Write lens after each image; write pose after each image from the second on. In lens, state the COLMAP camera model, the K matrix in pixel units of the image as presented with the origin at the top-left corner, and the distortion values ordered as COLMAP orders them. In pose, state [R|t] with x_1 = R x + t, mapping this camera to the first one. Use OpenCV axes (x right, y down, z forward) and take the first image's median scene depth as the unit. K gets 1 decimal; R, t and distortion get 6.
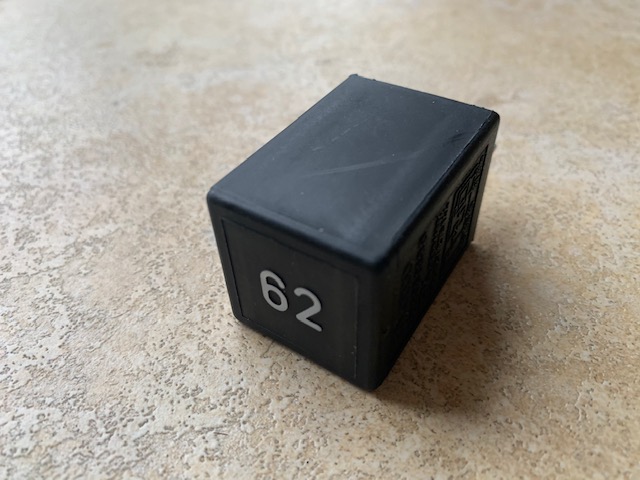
lens RADIAL K [[526.0, 0, 317.5], [0, 526.0, 236.8], [0, 0, 1]] dist [-0.064679, 0.048174]
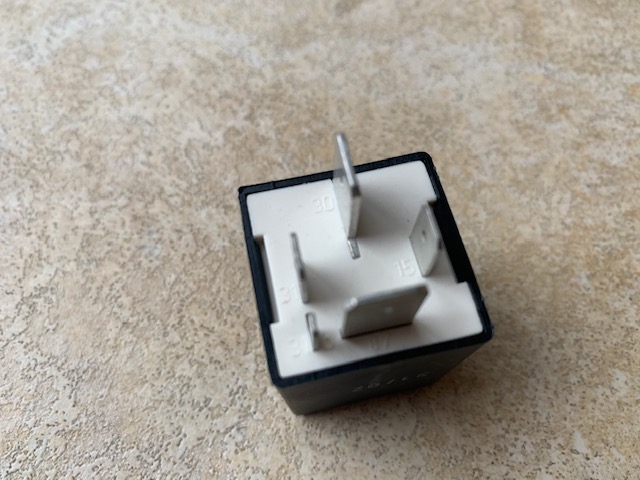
lens RADIAL K [[526.0, 0, 317.5], [0, 526.0, 236.8], [0, 0, 1]] dist [-0.064679, 0.048174]
pose [[0.931474, -0.324175, 0.165128, -0.050831], [0.235679, 0.883453, 0.404927, -0.403089], [-0.277150, -0.338262, 0.899314, -0.055451]]
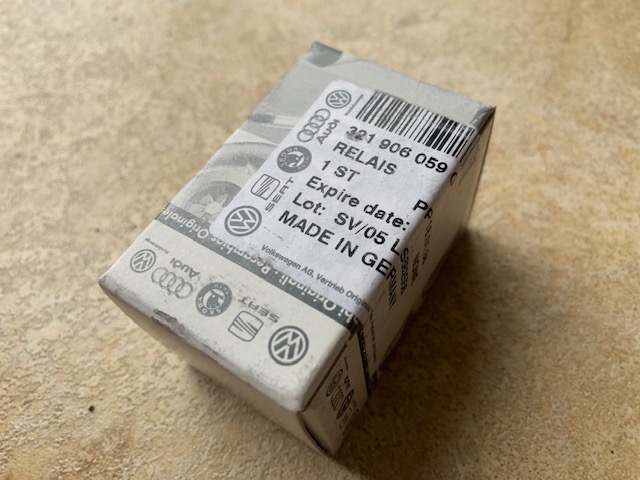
lens RADIAL K [[529.6, 0, 320.3], [0, 529.6, 233.7], [0, 0, 1]] dist [-0.085608, 0.087906]
pose [[0.988112, 0.061633, -0.140837, 0.464480], [-0.021544, 0.962592, 0.270097, -0.158772], [0.152216, -0.263852, 0.952477, -0.389580]]
